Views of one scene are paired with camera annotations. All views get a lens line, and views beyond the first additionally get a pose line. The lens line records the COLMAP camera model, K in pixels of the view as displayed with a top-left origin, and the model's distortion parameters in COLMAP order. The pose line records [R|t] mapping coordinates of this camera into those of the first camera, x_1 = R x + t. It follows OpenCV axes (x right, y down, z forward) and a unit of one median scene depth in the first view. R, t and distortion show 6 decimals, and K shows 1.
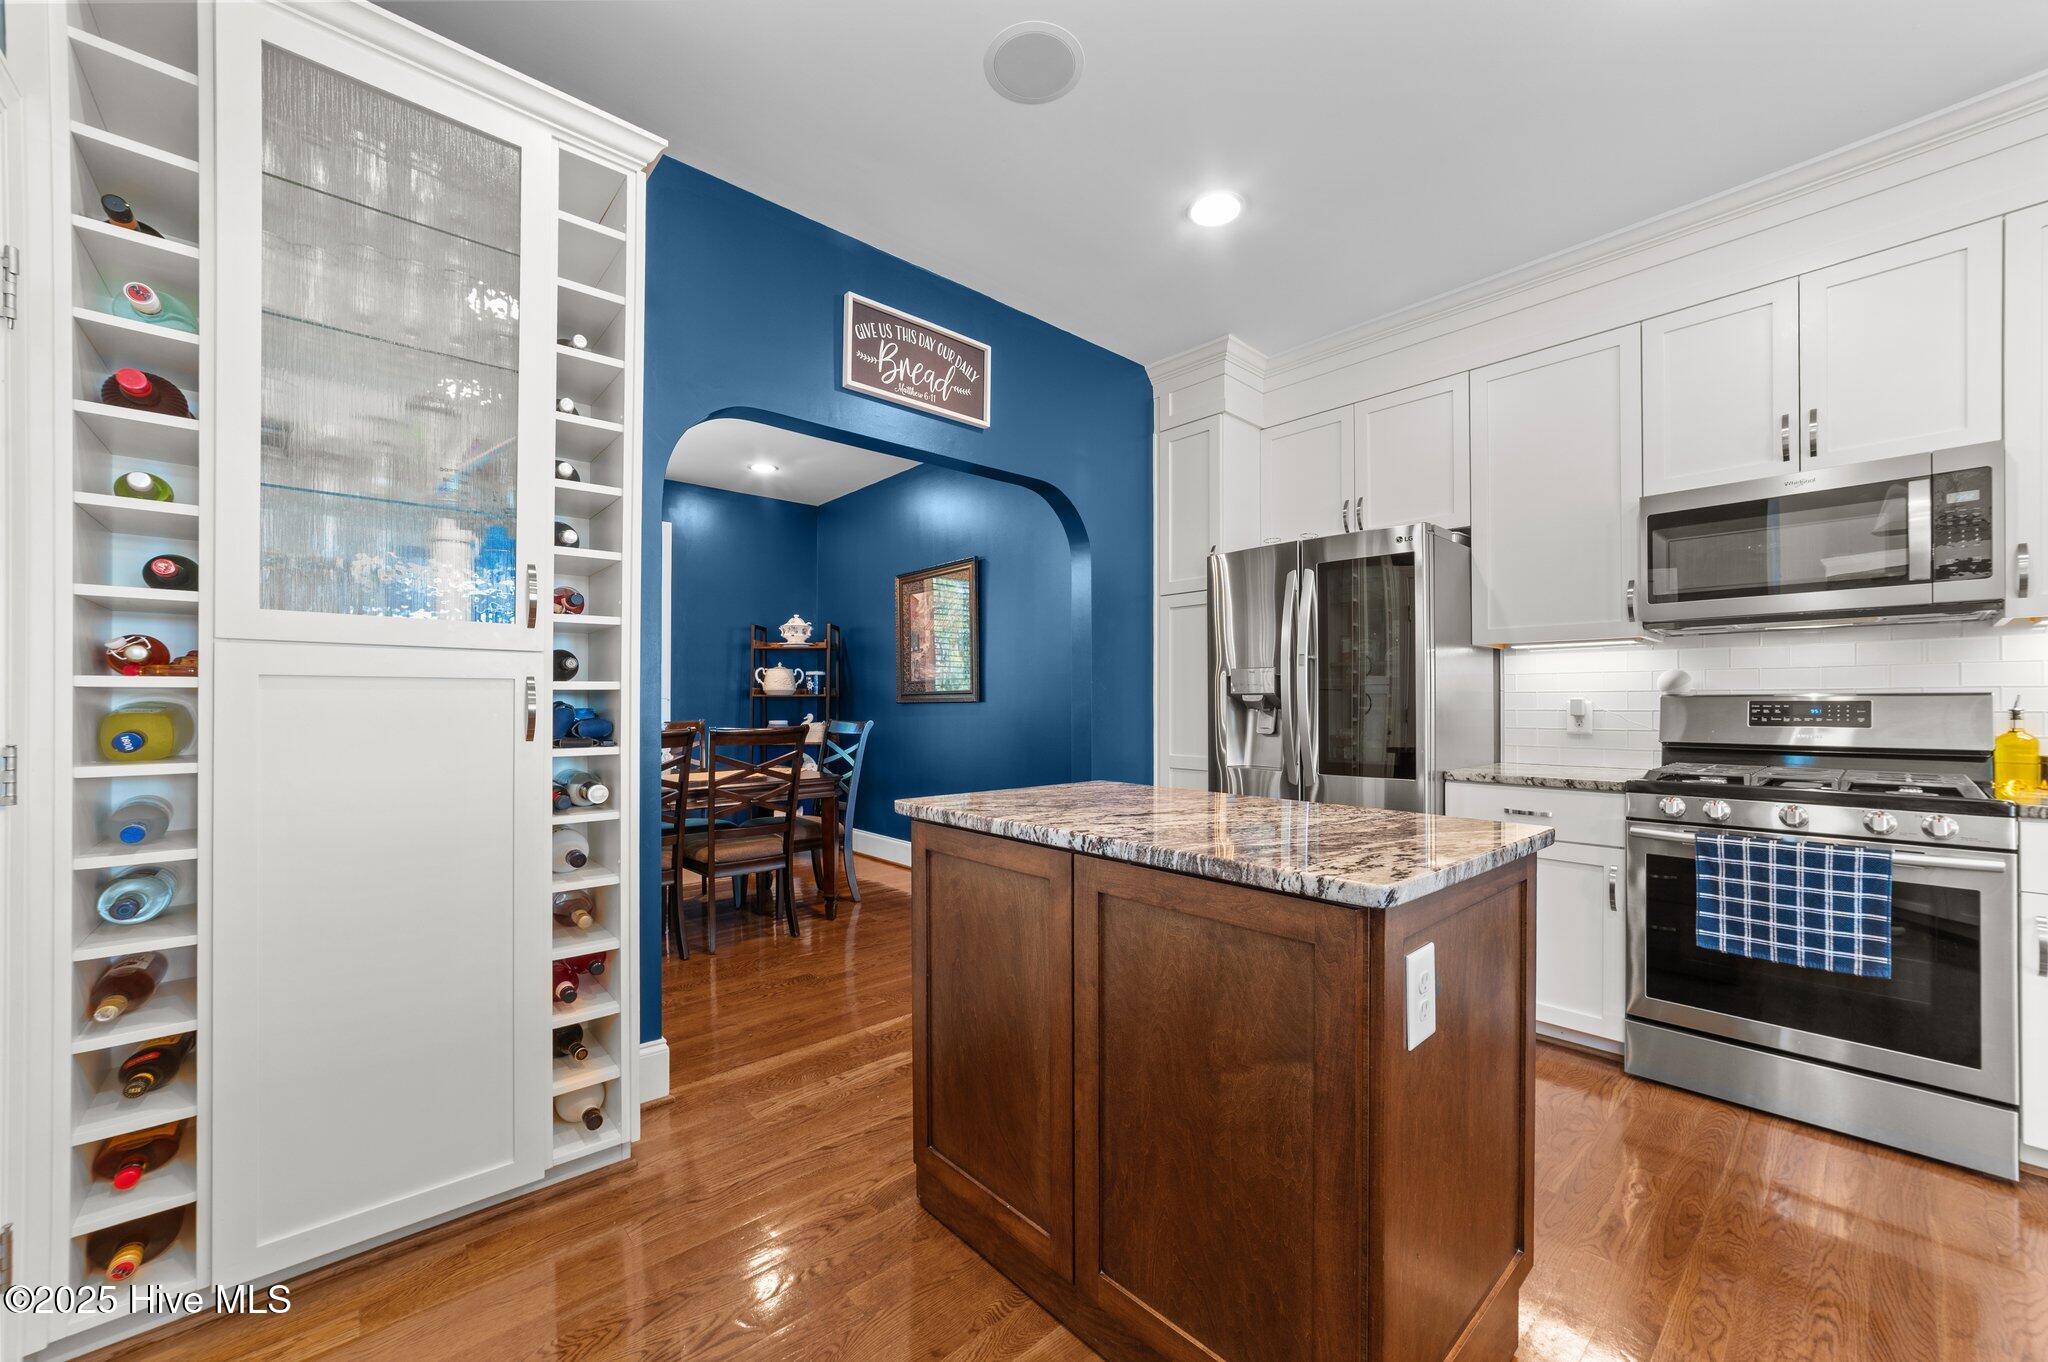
lens RADIAL K [[797.7, 0, 1036.9], [0, 797.7, 692.5], [0, 0, 1]] dist [-0.011494, 0.003502]
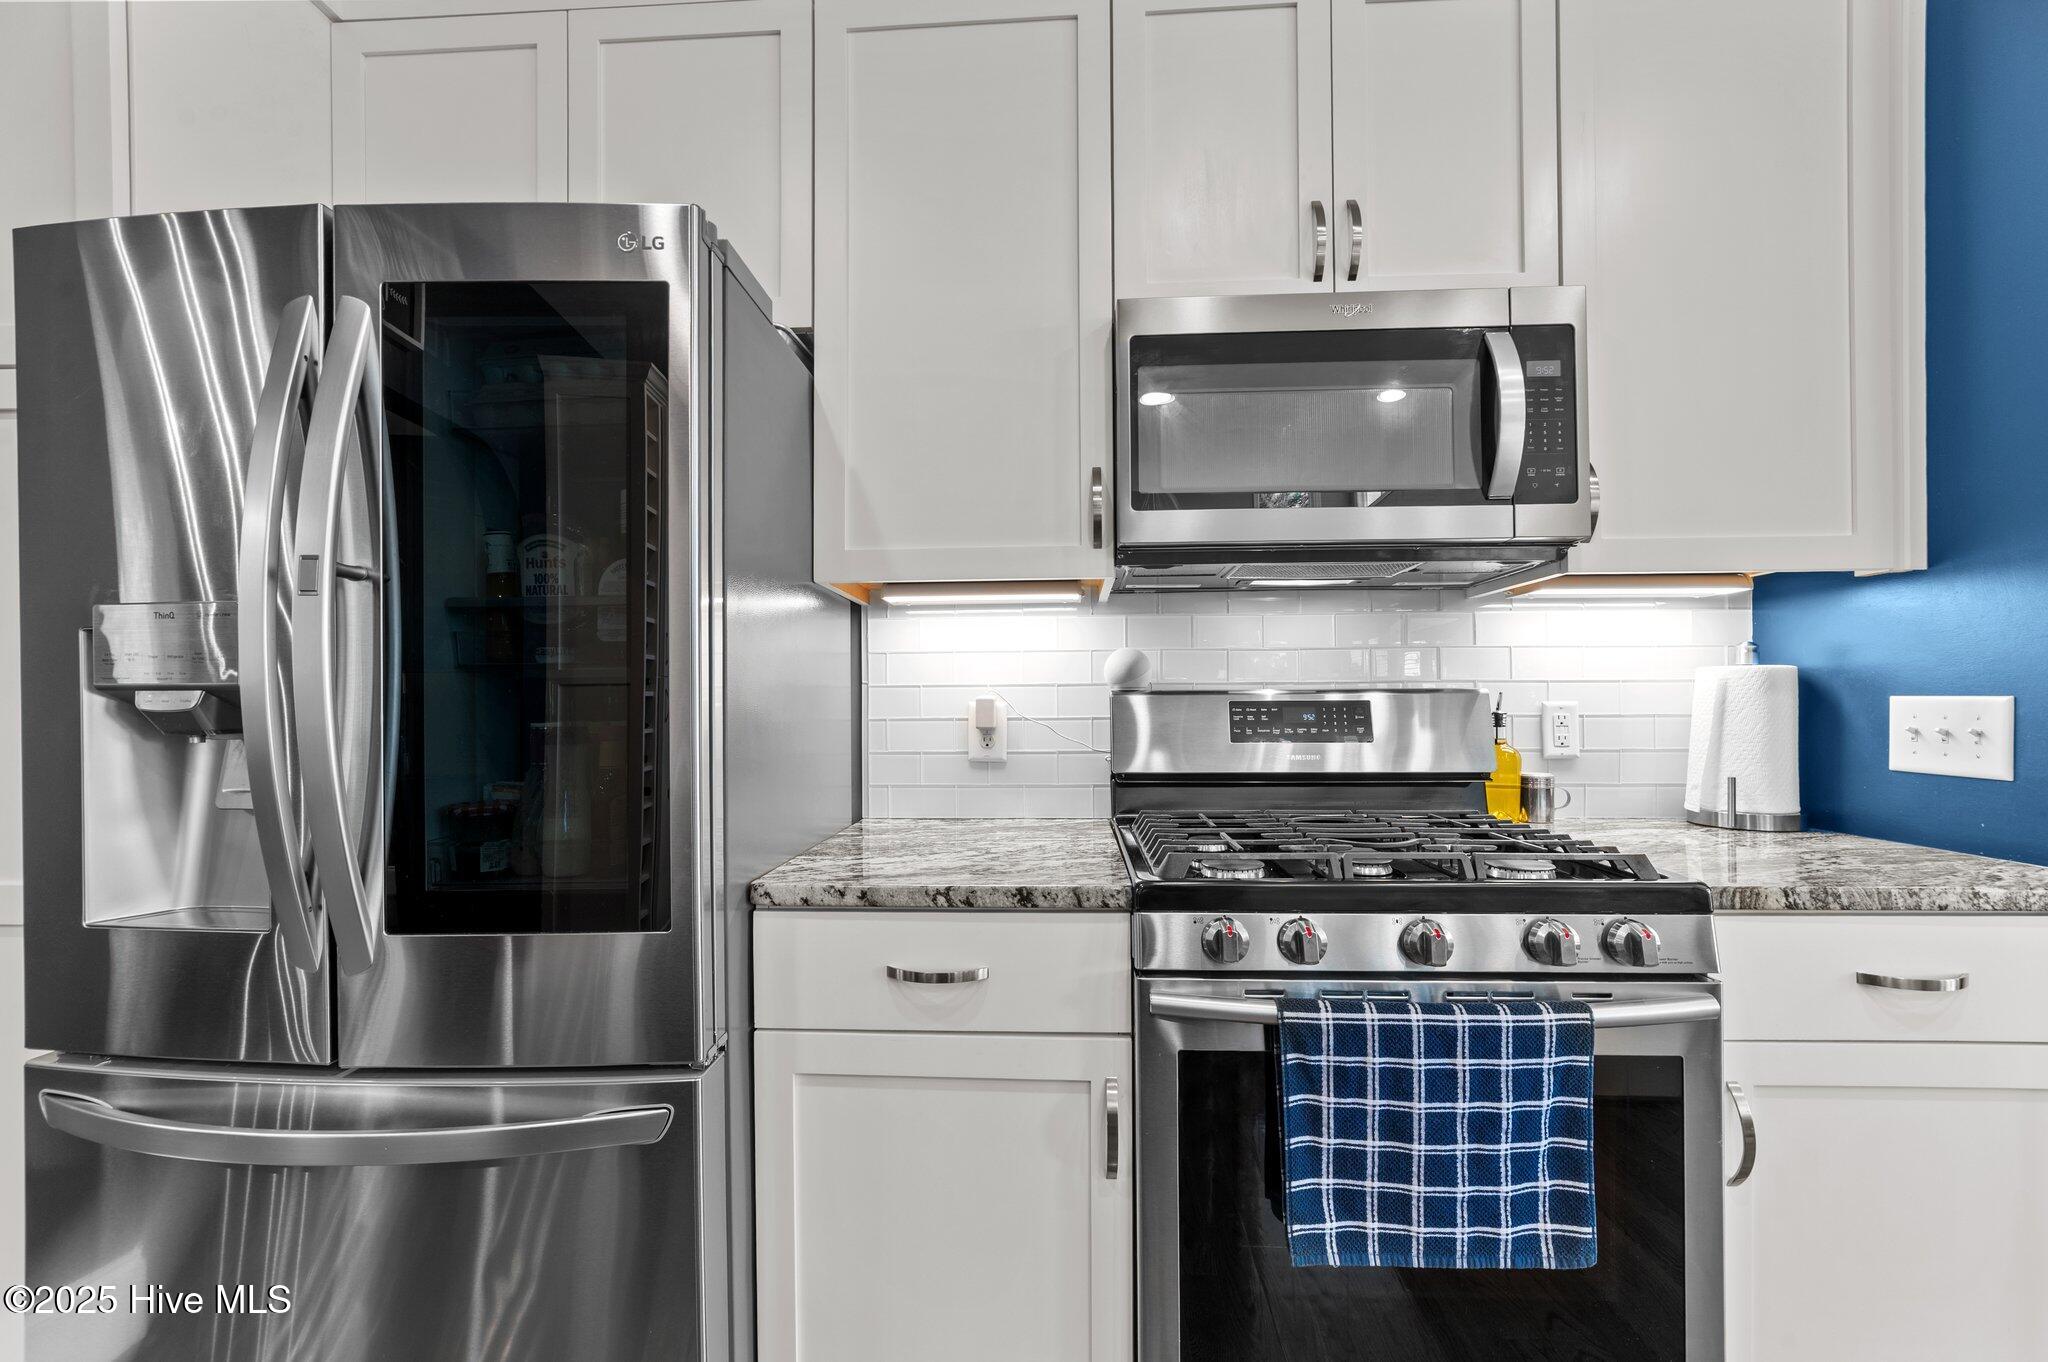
lens RADIAL K [[797.7, 0, 1033.6], [0, 797.7, 698.9], [0, 0, 1]] dist [-0.011494, 0.003502]
pose [[0.715381, -0.002317, 0.698731, 0.366535], [-0.003064, 0.999974, 0.006453, 0.005115], [-0.698728, -0.006757, 0.715355, 0.674275]]
